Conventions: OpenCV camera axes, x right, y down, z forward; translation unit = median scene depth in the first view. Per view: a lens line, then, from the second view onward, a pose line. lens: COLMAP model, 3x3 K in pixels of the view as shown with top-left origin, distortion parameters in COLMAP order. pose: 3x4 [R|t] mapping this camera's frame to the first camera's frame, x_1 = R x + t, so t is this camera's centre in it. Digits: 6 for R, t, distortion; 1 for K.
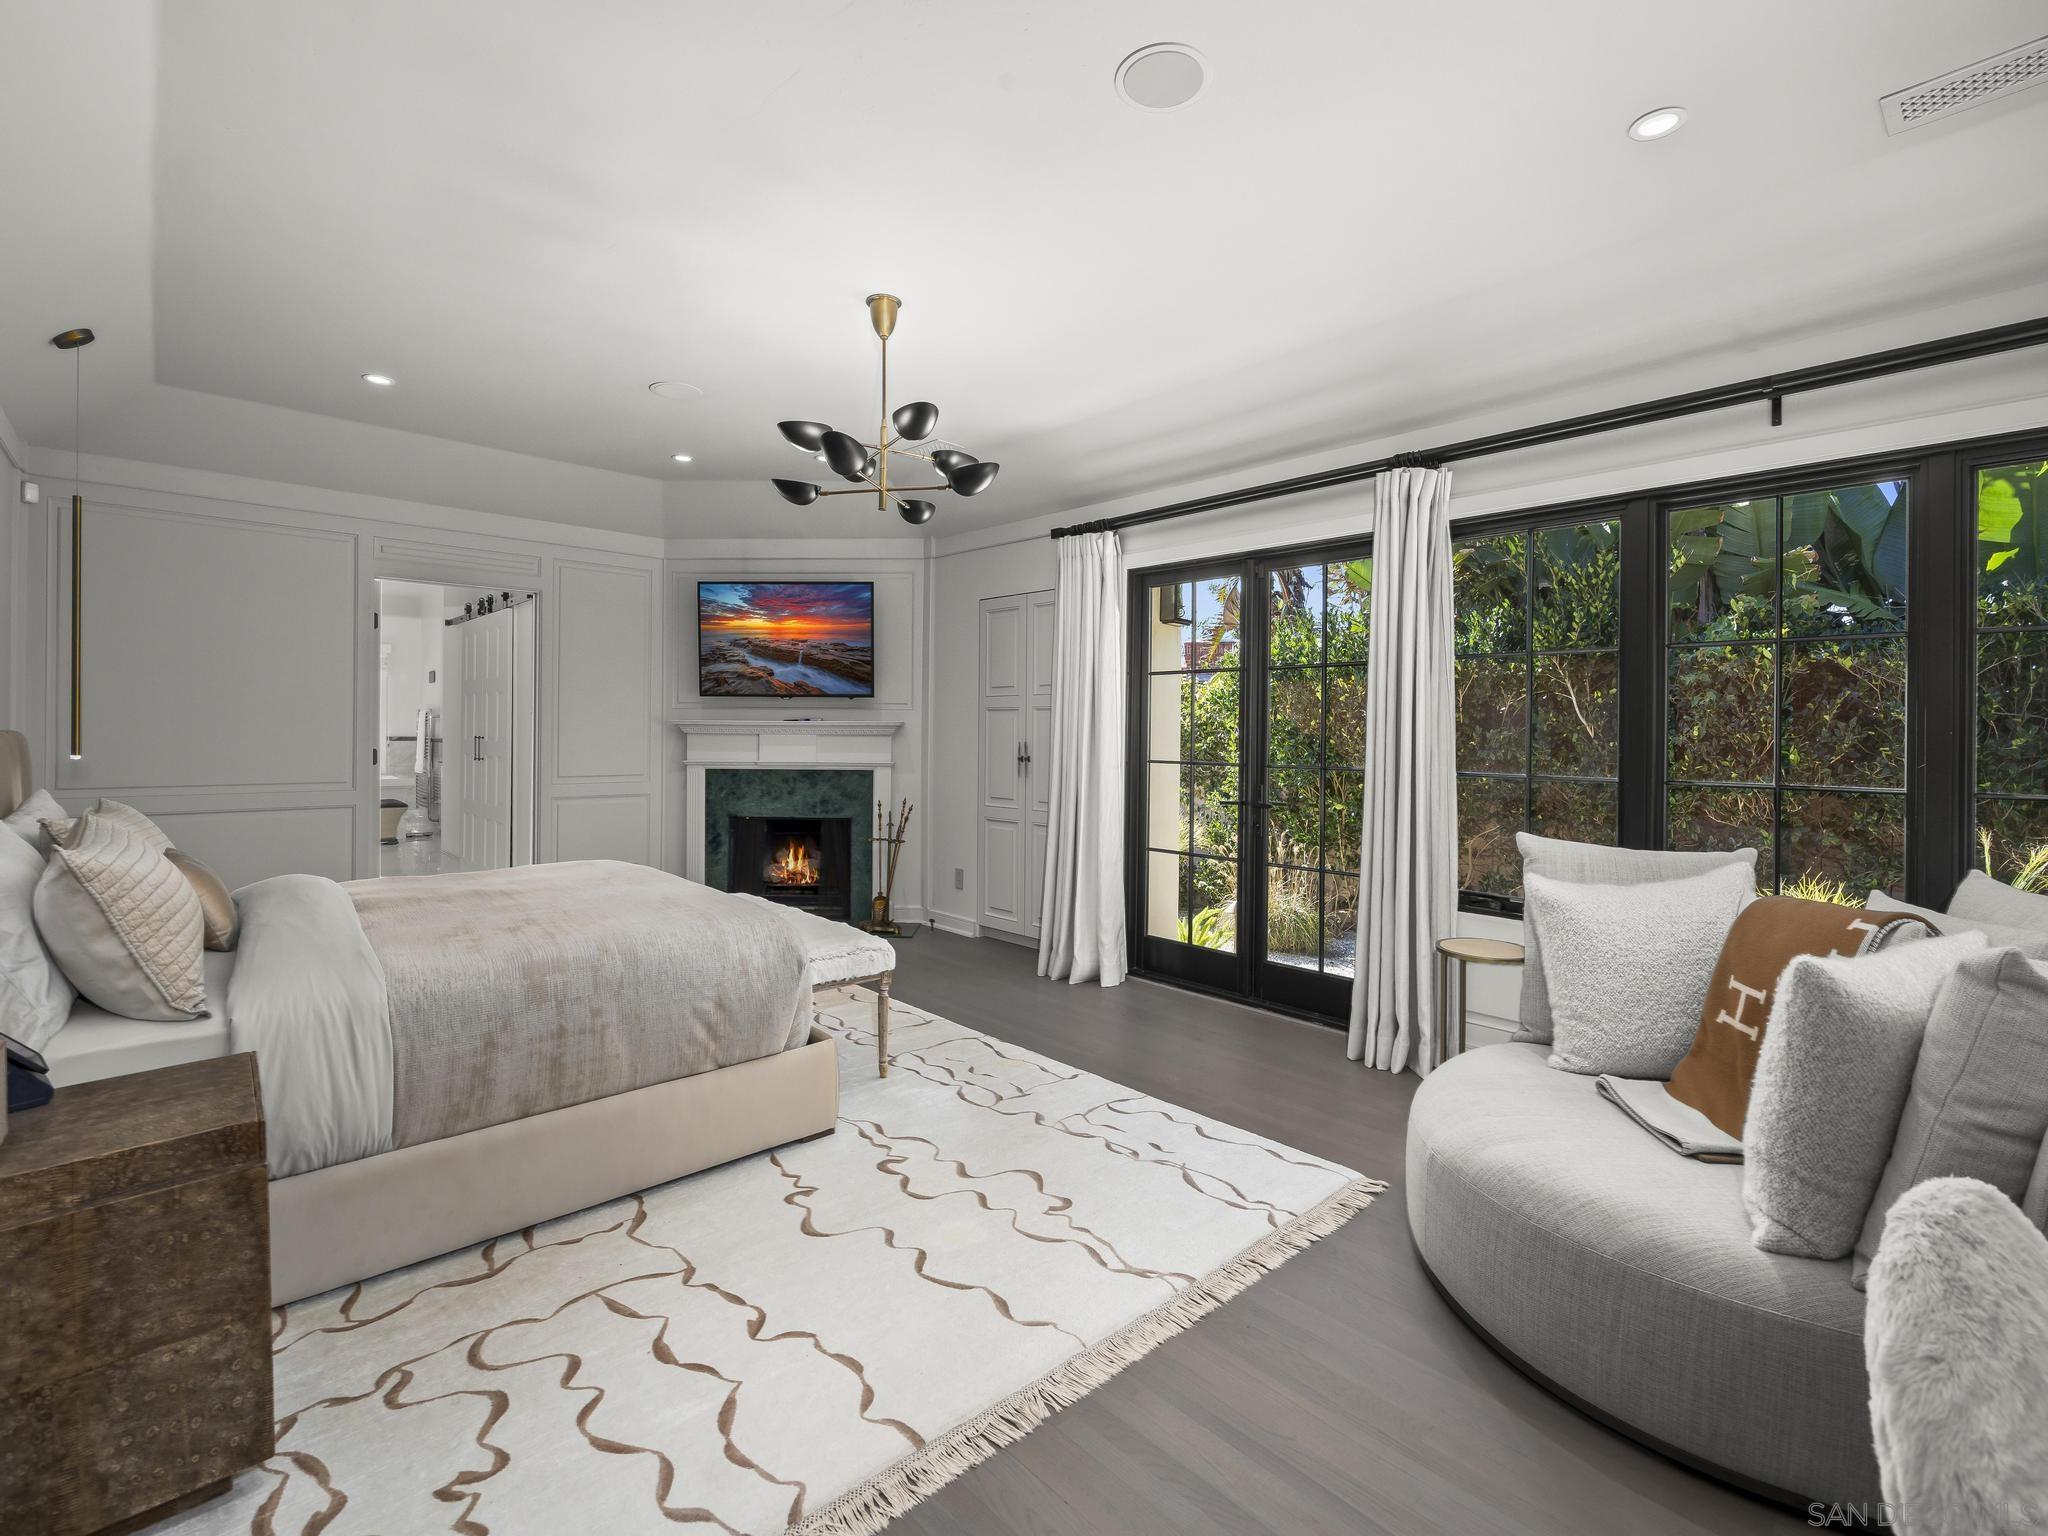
lens RADIAL K [[925.5, 0, 1015.1], [0, 925.5, 740.8], [0, 0, 1]] dist [-0.001235, 0.000061]
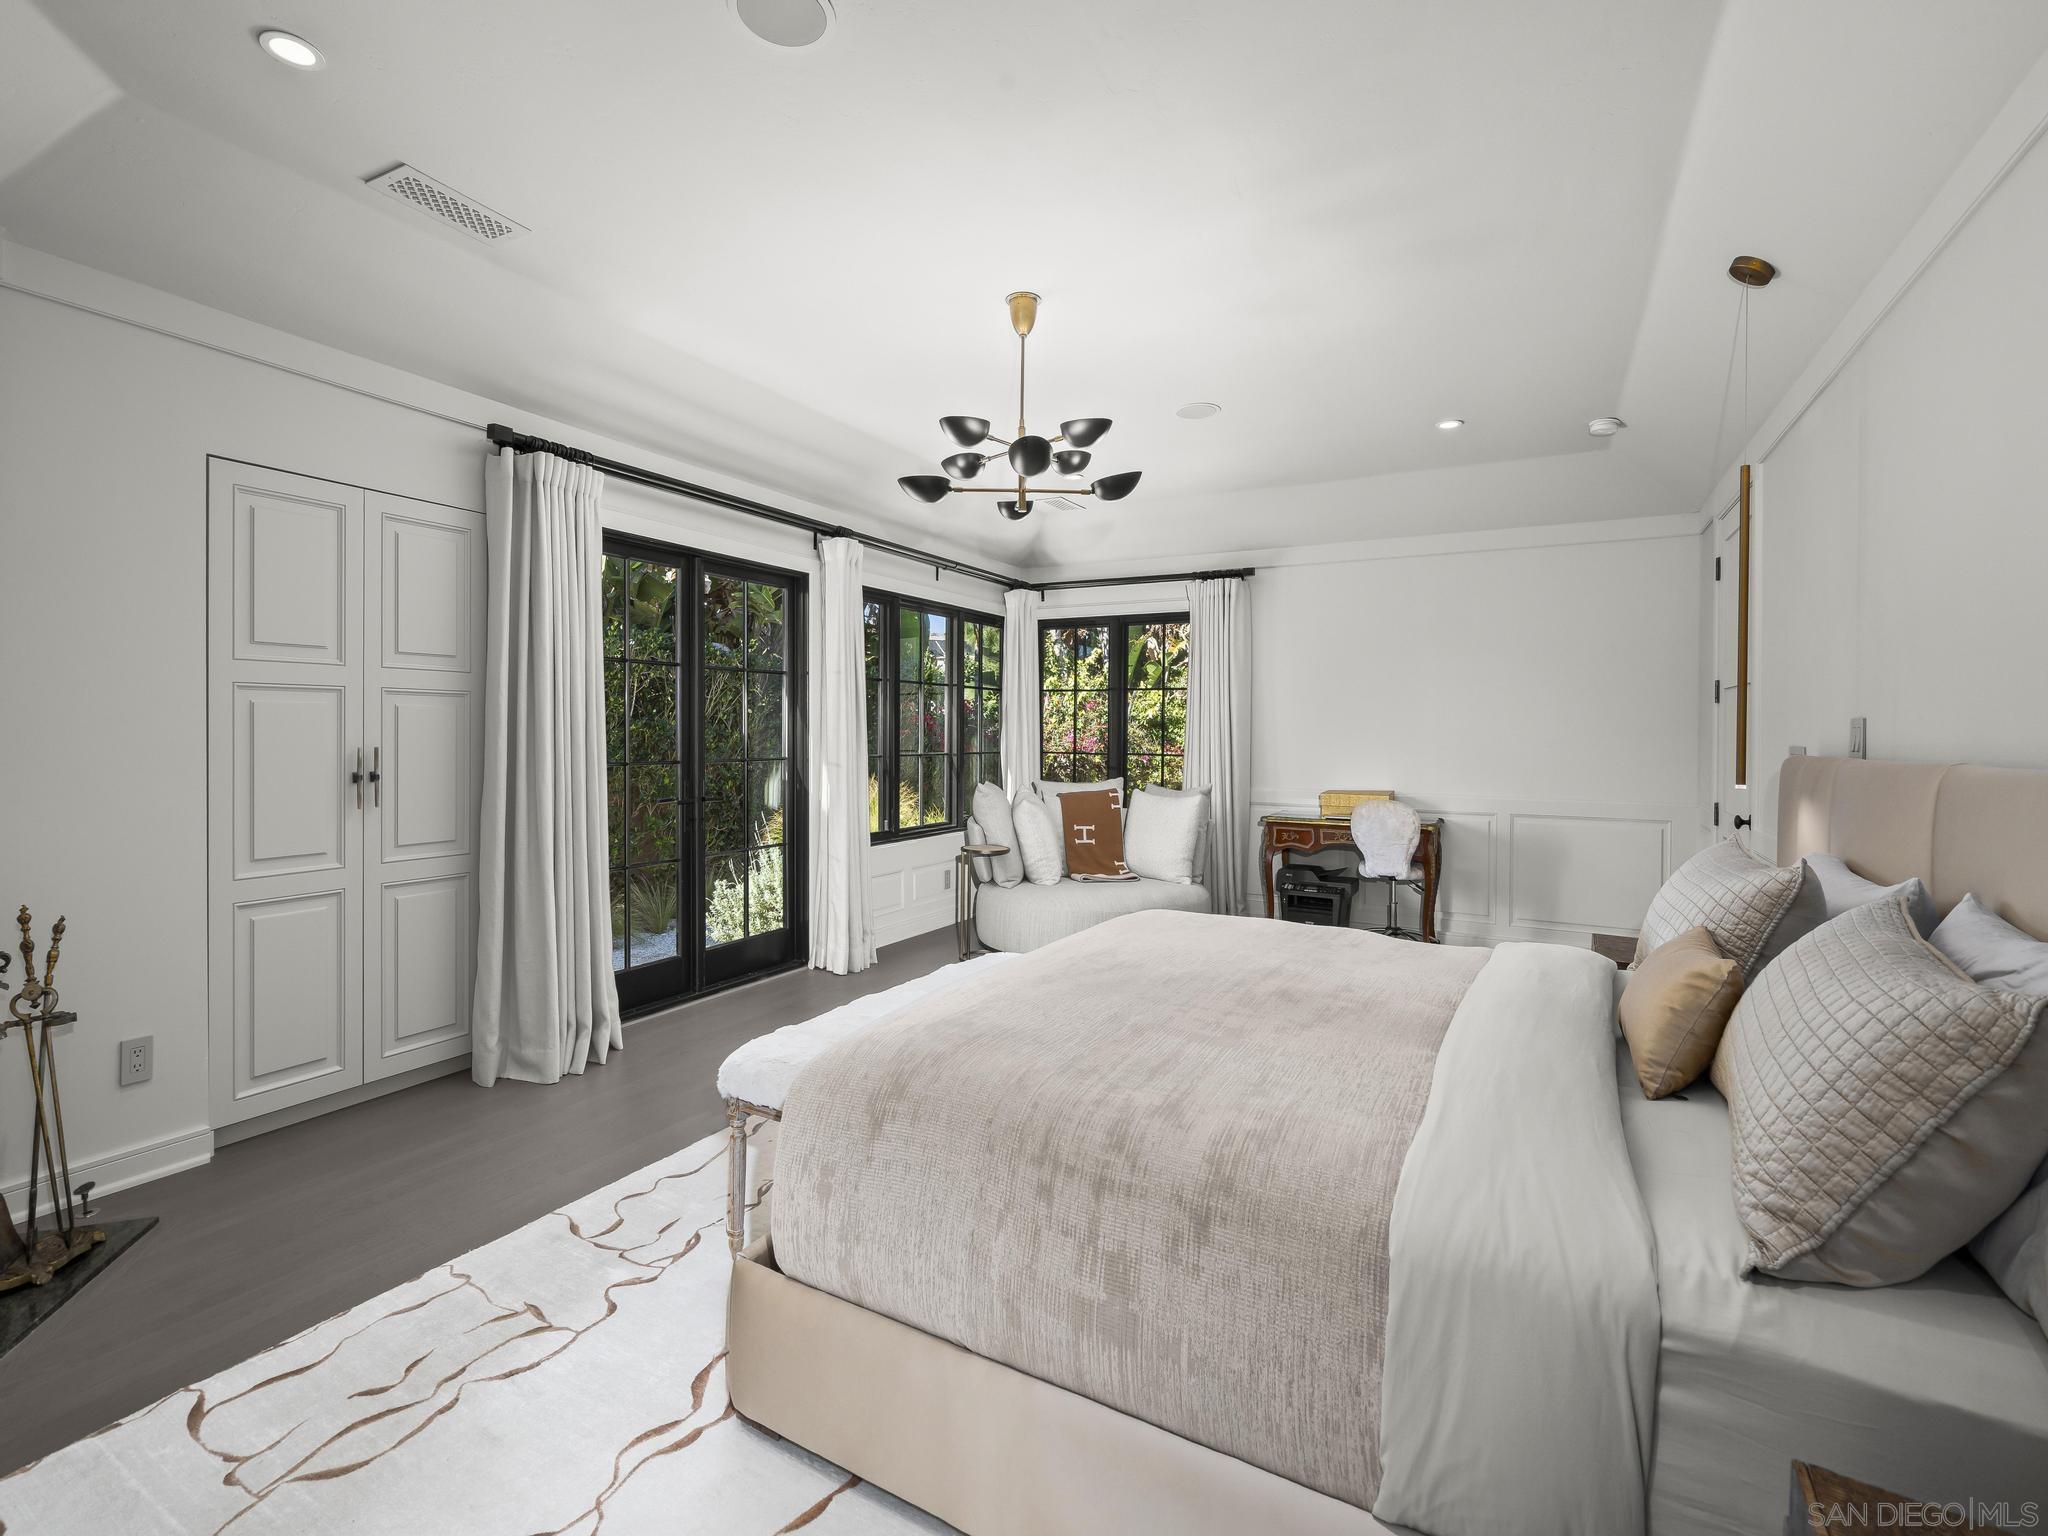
lens RADIAL K [[925.5, 0, 1015.1], [0, 925.5, 740.8], [0, 0, 1]] dist [-0.001235, 0.000061]
pose [[-0.311130, -0.009692, 0.950318, -0.703541], [-0.003135, 0.999953, 0.009172, -0.008974], [-0.950362, -0.000126, -0.311145, 0.908611]]
